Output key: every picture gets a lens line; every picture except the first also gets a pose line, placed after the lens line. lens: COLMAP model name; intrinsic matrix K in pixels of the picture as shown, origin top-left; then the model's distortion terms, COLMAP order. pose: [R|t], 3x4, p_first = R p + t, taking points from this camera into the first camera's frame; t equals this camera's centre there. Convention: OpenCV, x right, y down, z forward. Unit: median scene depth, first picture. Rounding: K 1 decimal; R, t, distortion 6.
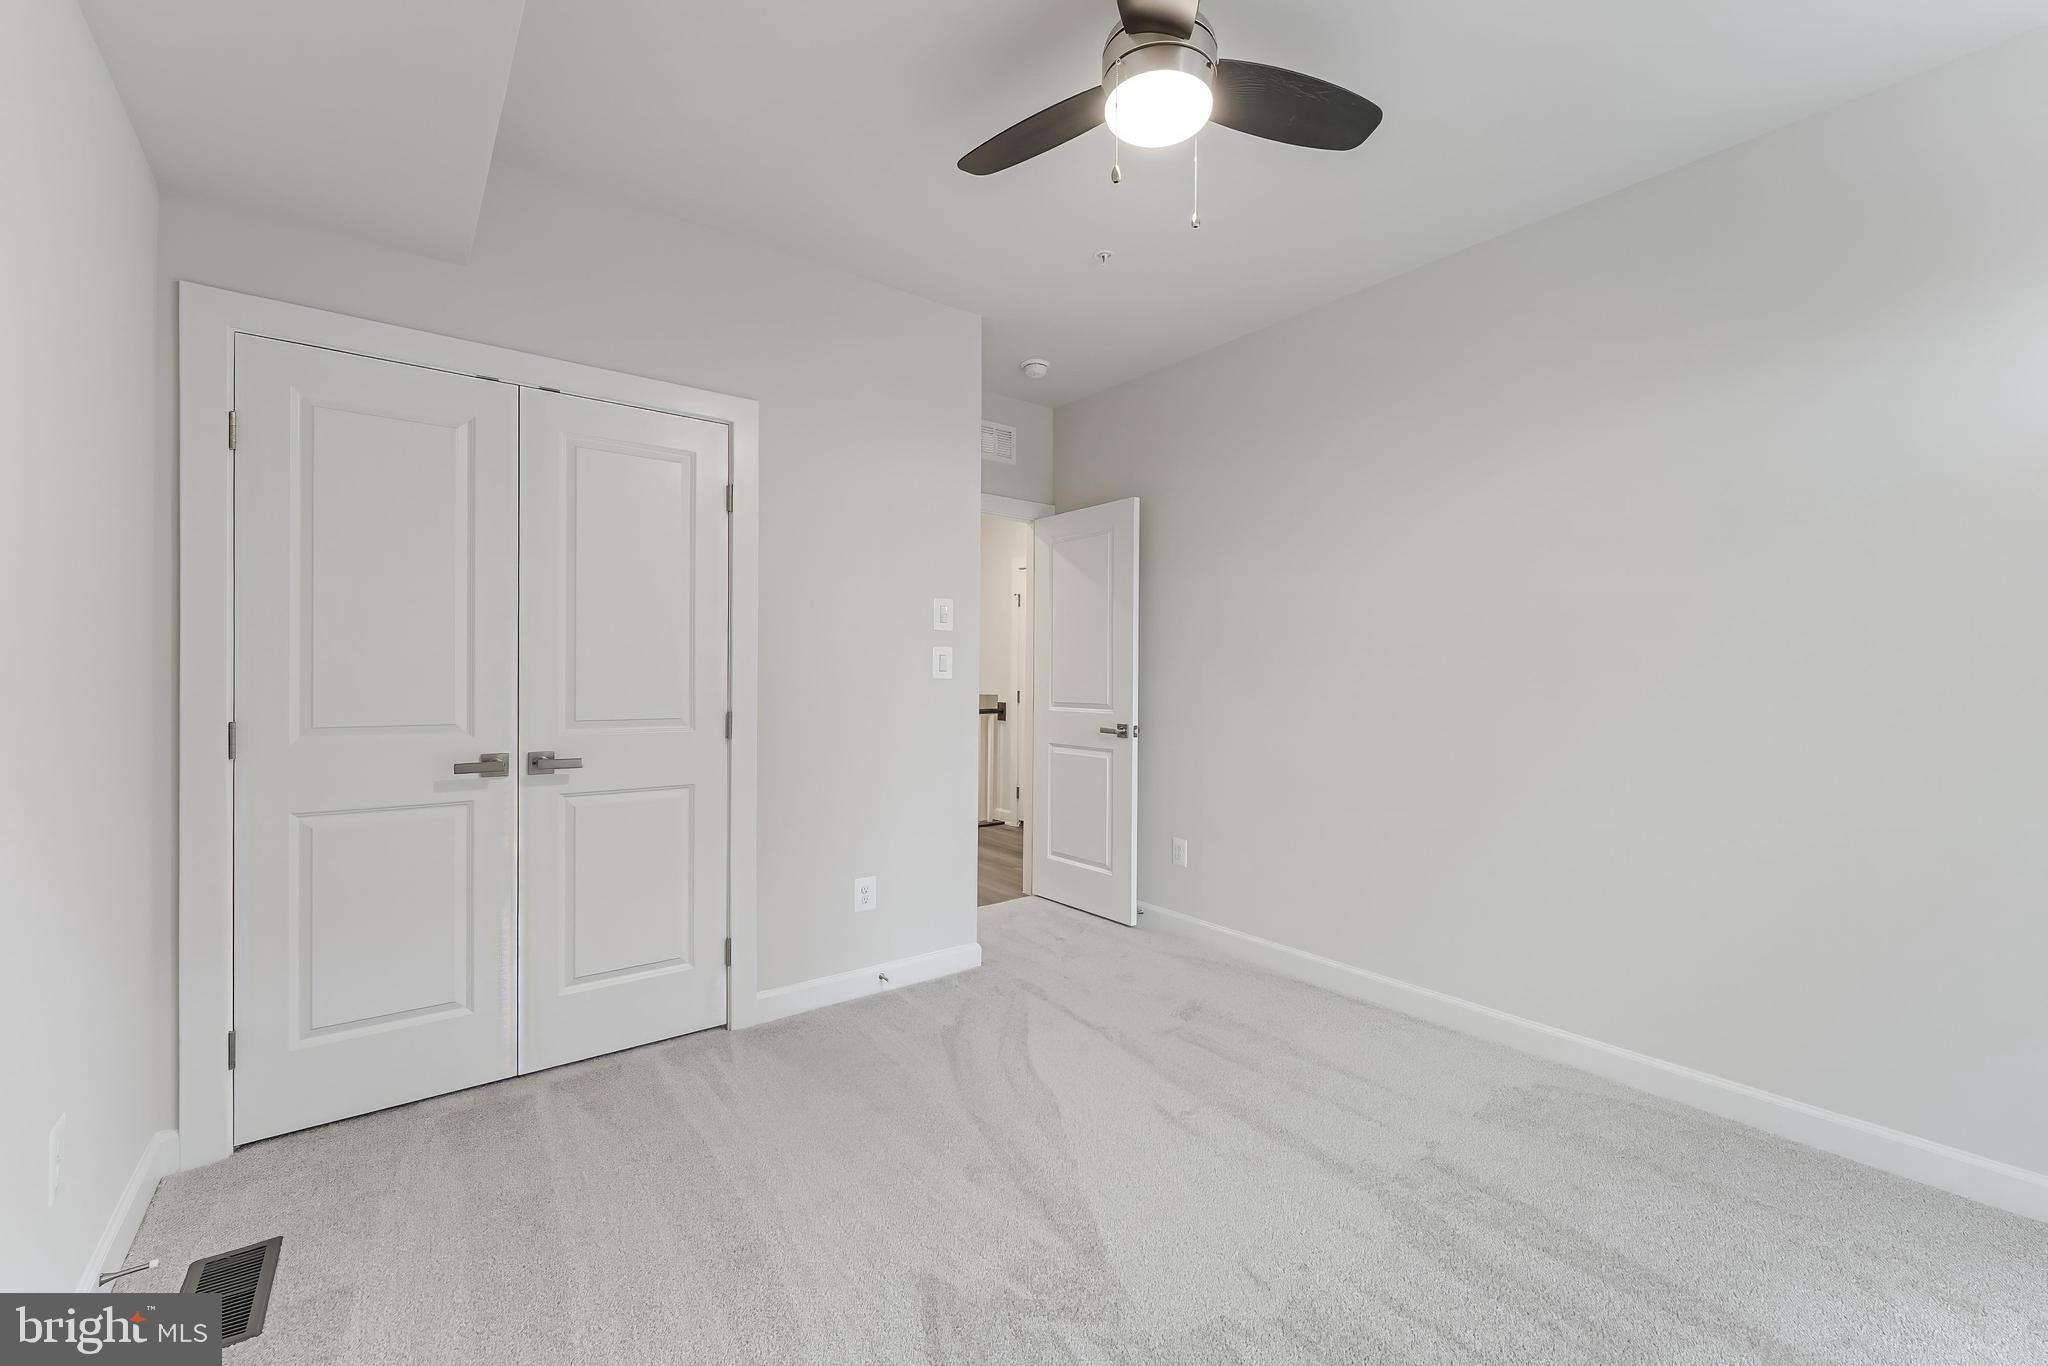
lens RADIAL K [[822.7, 0, 1013.7], [0, 822.7, 684.2], [0, 0, 1]] dist [-0.000787, 0.000553]
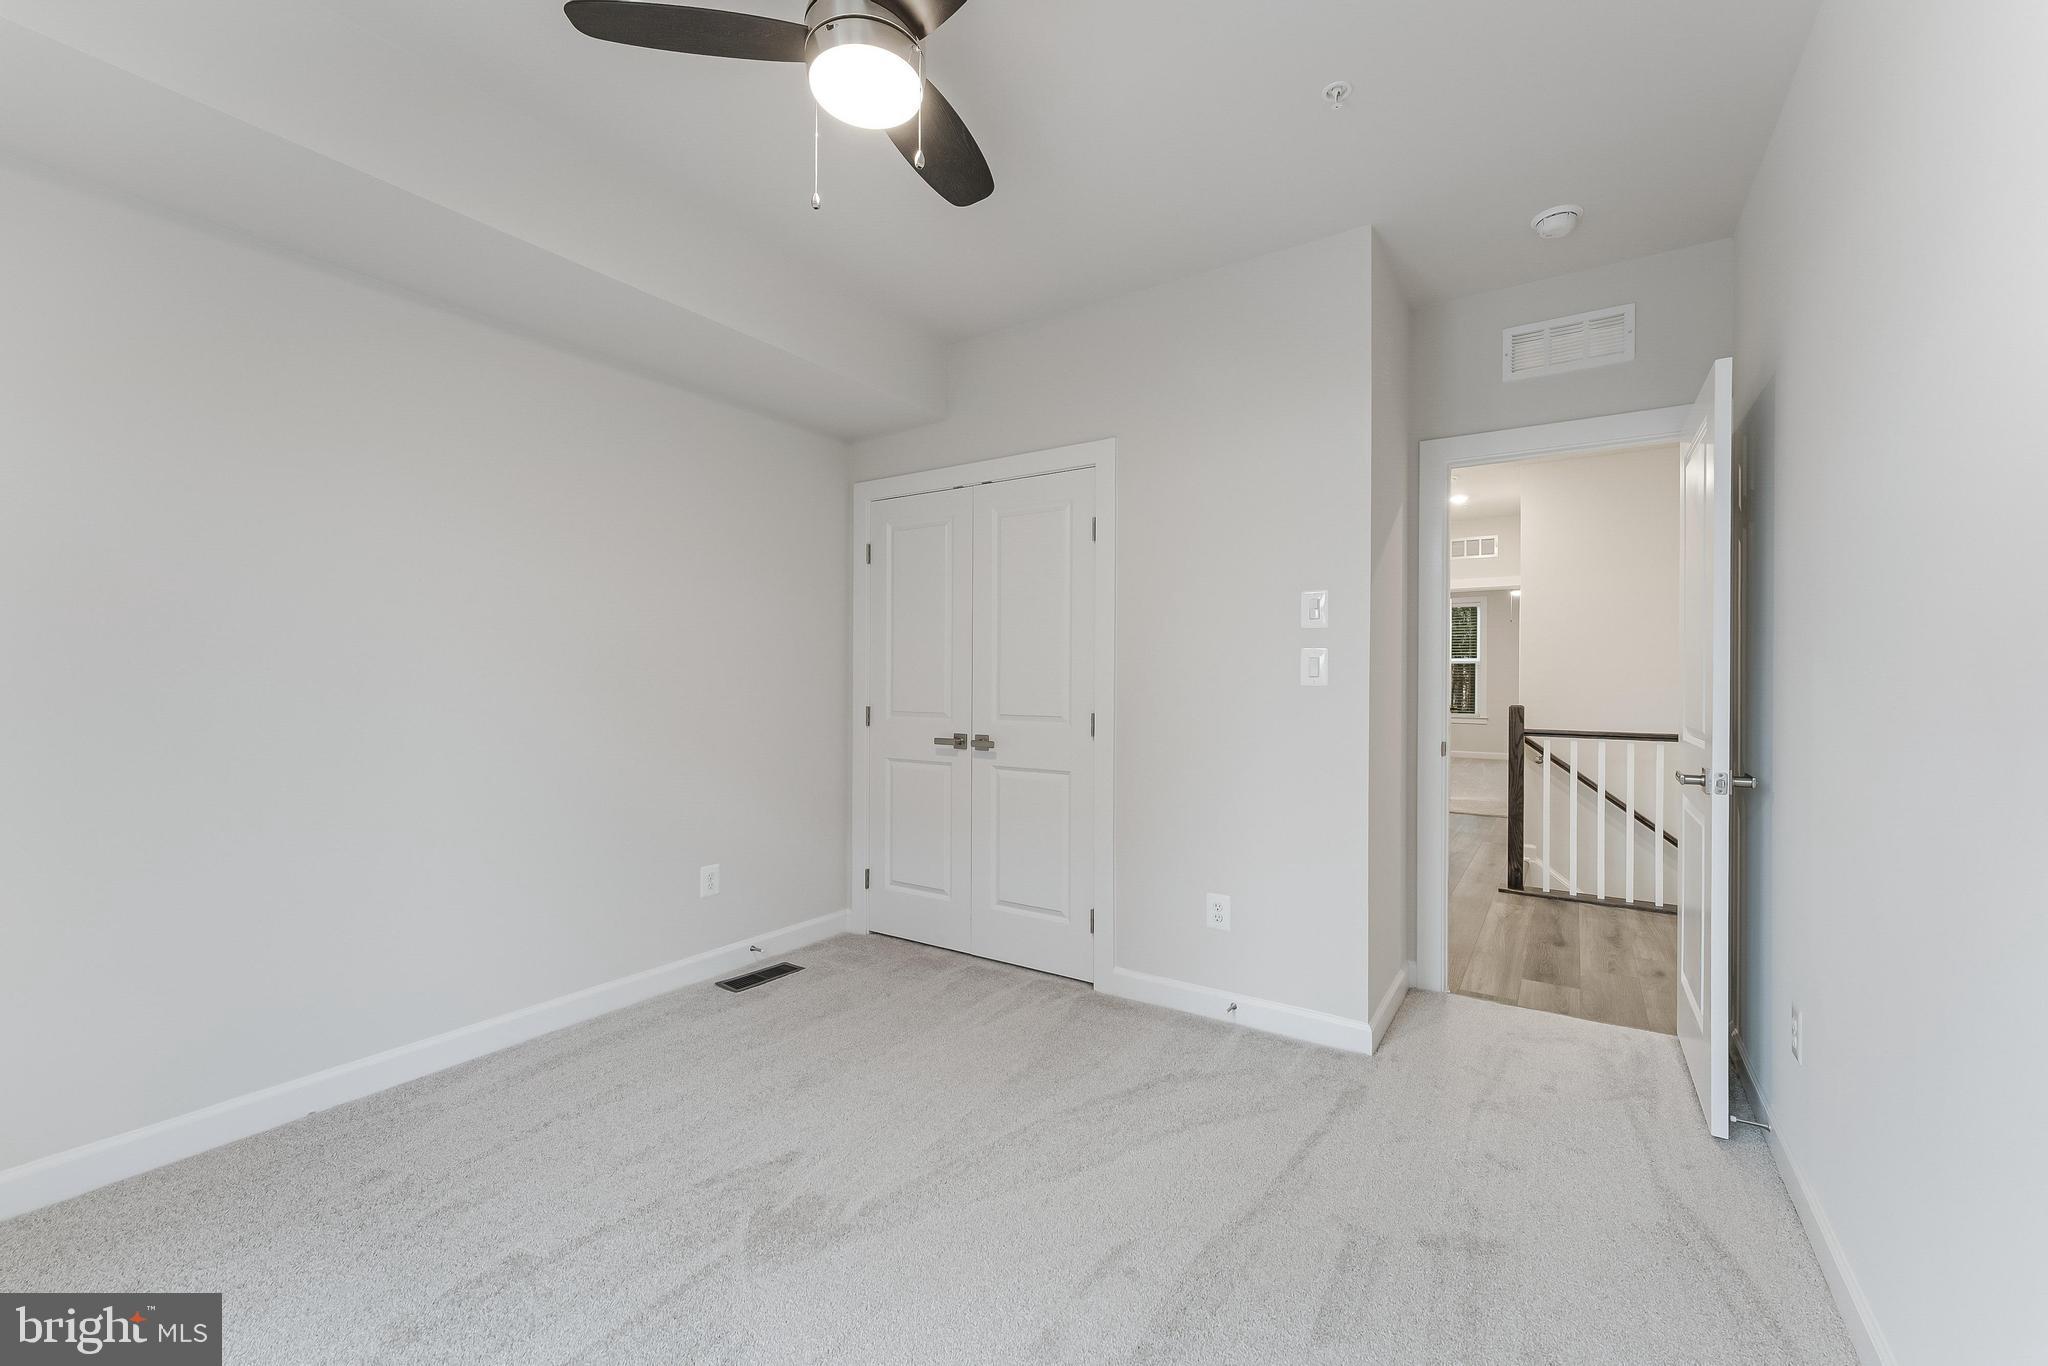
lens RADIAL K [[822.7, 0, 1054.8], [0, 822.7, 674.9], [0, 0, 1]] dist [-0.000787, 0.000553]
pose [[0.337856, -0.007960, -0.941164, 0.785670], [-0.007923, 0.999905, -0.011301, -0.007500], [0.941165, 0.011275, 0.337760, 0.598440]]
